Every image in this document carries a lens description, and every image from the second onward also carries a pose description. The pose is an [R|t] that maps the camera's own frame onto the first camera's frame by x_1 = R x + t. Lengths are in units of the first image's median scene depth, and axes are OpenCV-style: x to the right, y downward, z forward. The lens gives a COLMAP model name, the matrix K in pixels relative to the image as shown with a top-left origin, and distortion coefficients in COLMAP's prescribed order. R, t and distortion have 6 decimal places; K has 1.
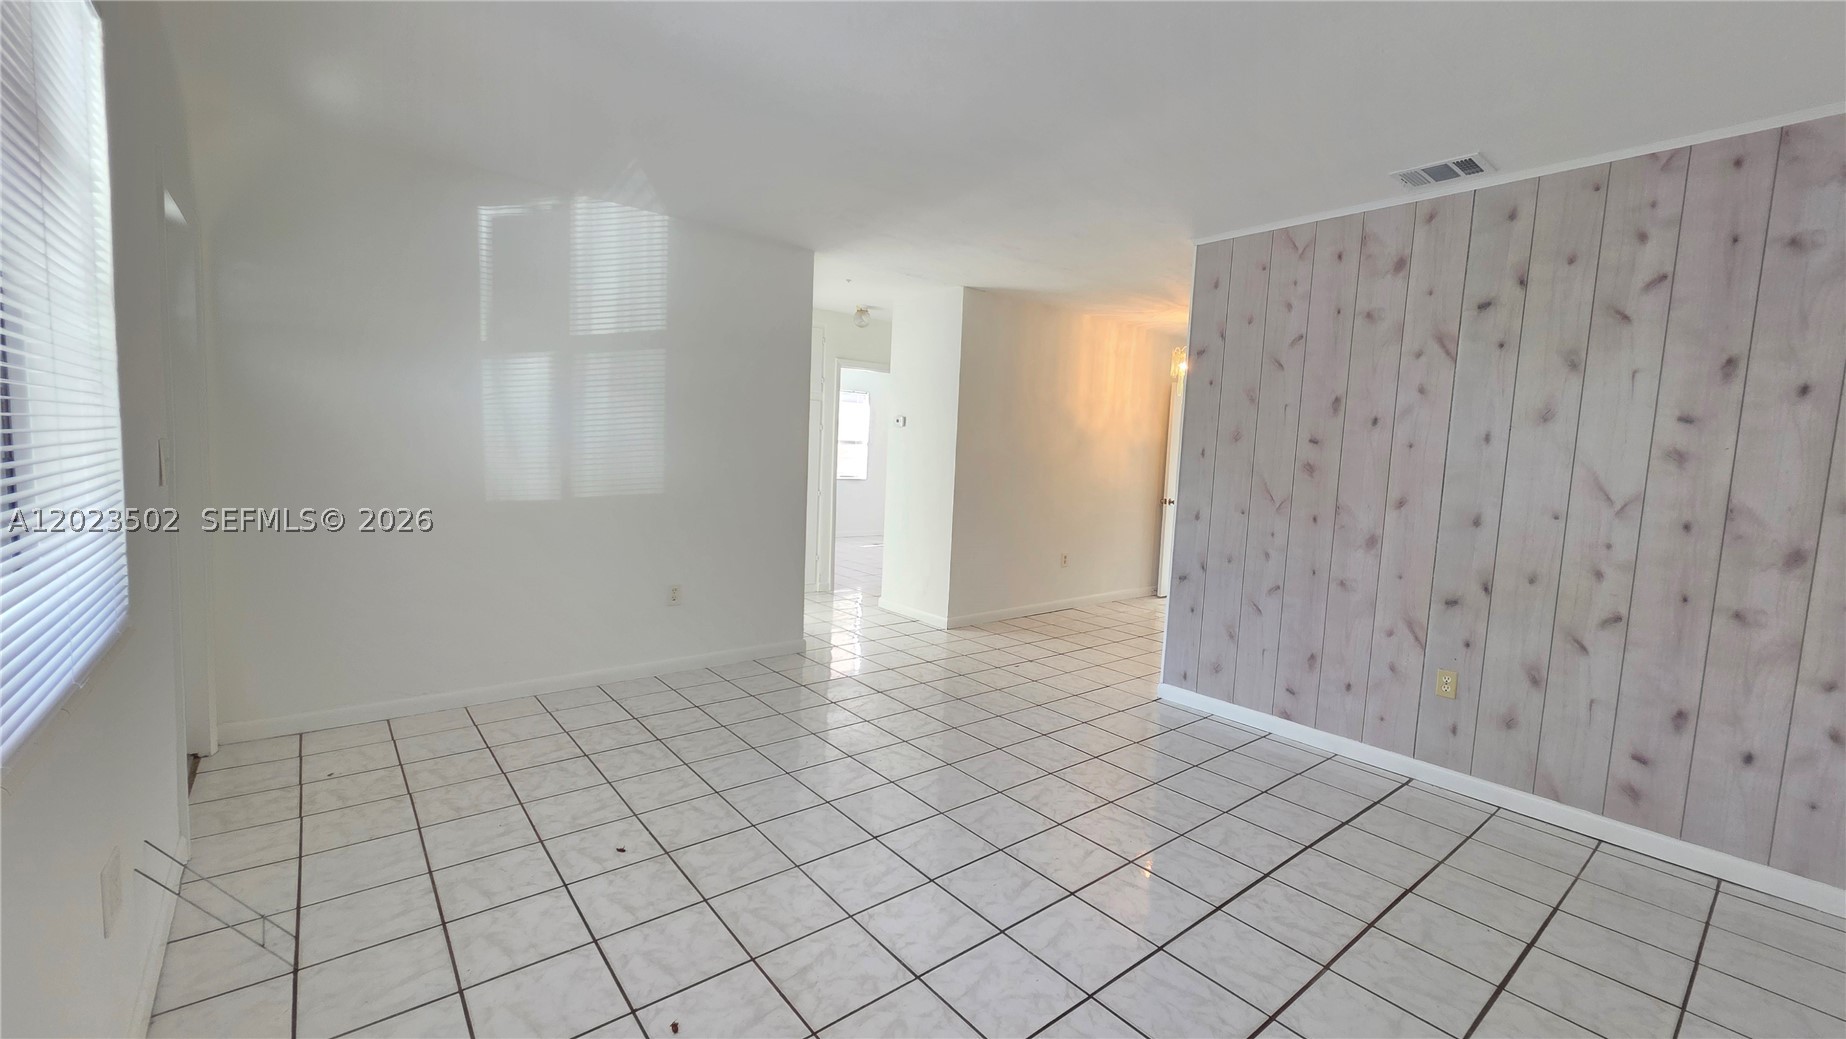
lens RADIAL K [[738.9, 0, 919.5], [0, 738.9, 514.4], [0, 0, 1]] dist [0.002083, -0.000258]
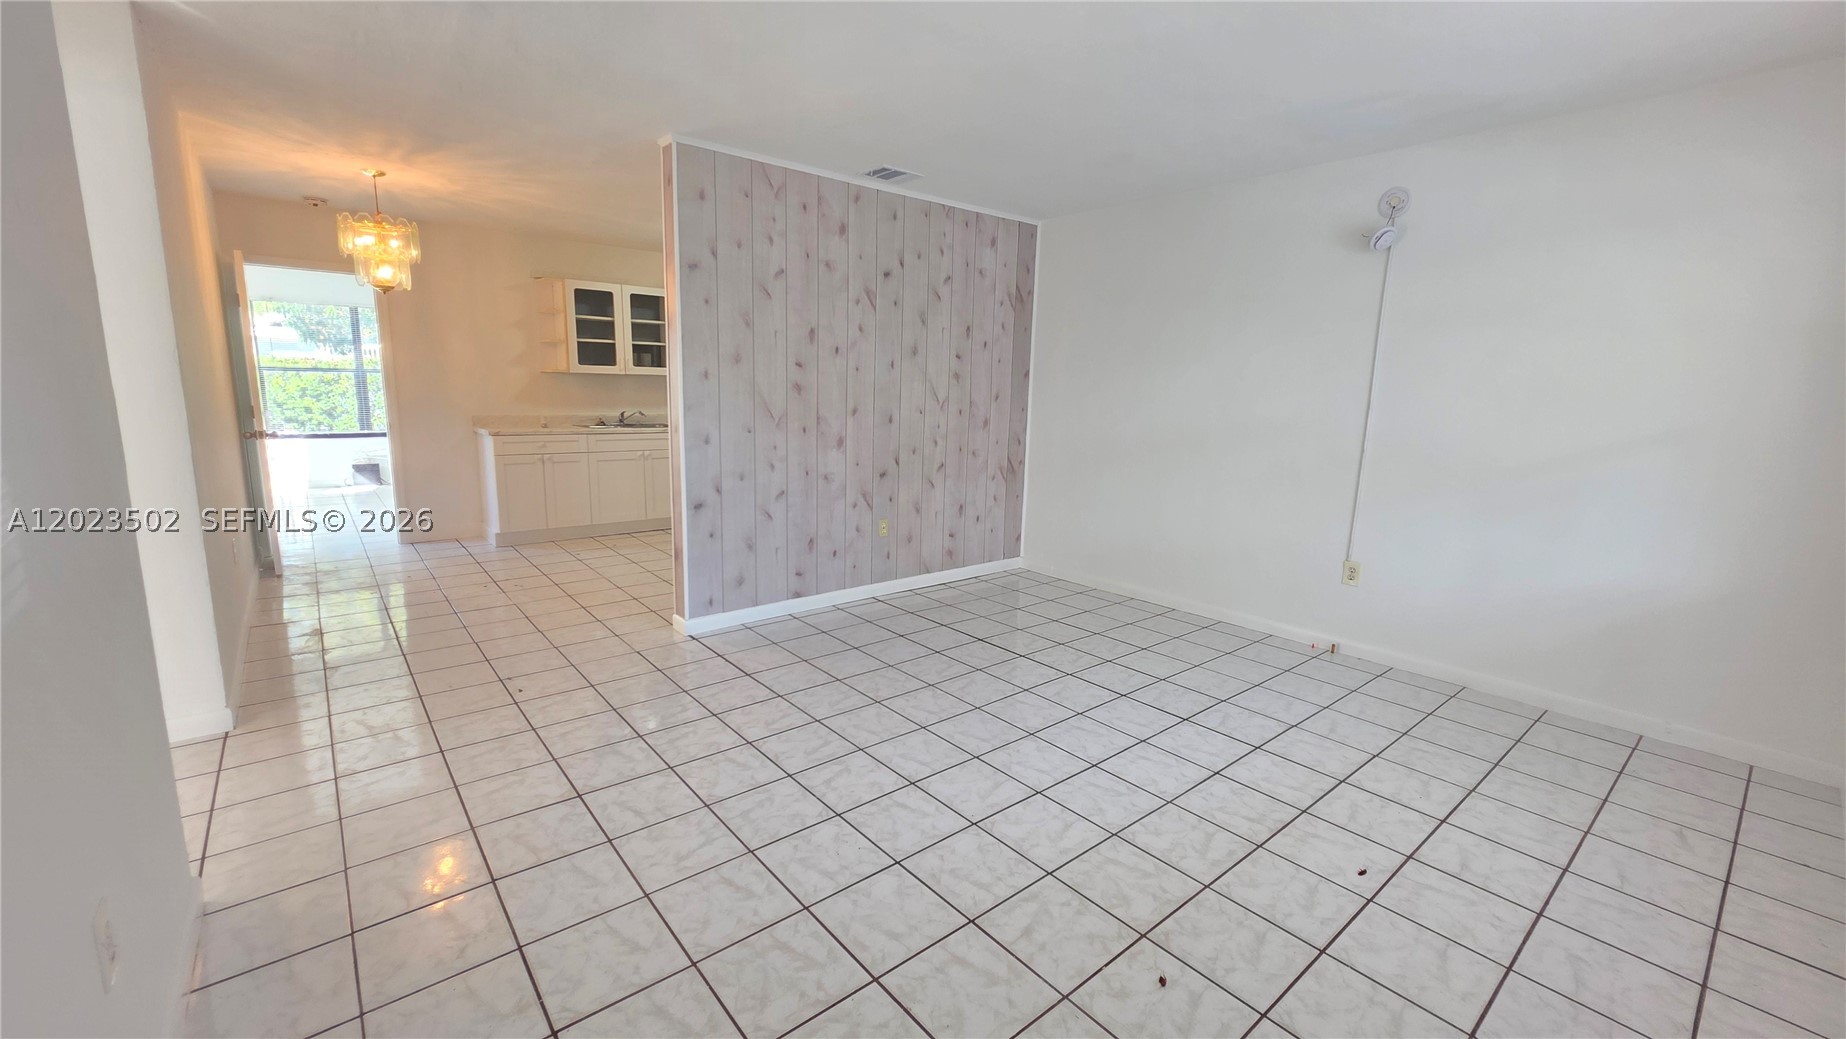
lens RADIAL K [[738.9, 0, 919.5], [0, 738.9, 514.4], [0, 0, 1]] dist [0.002083, -0.000258]
pose [[-0.007399, -0.214579, 0.976679, -0.761426], [0.062565, 0.974692, 0.214617, -0.119588], [-0.998013, 0.062694, 0.006213, 0.909606]]
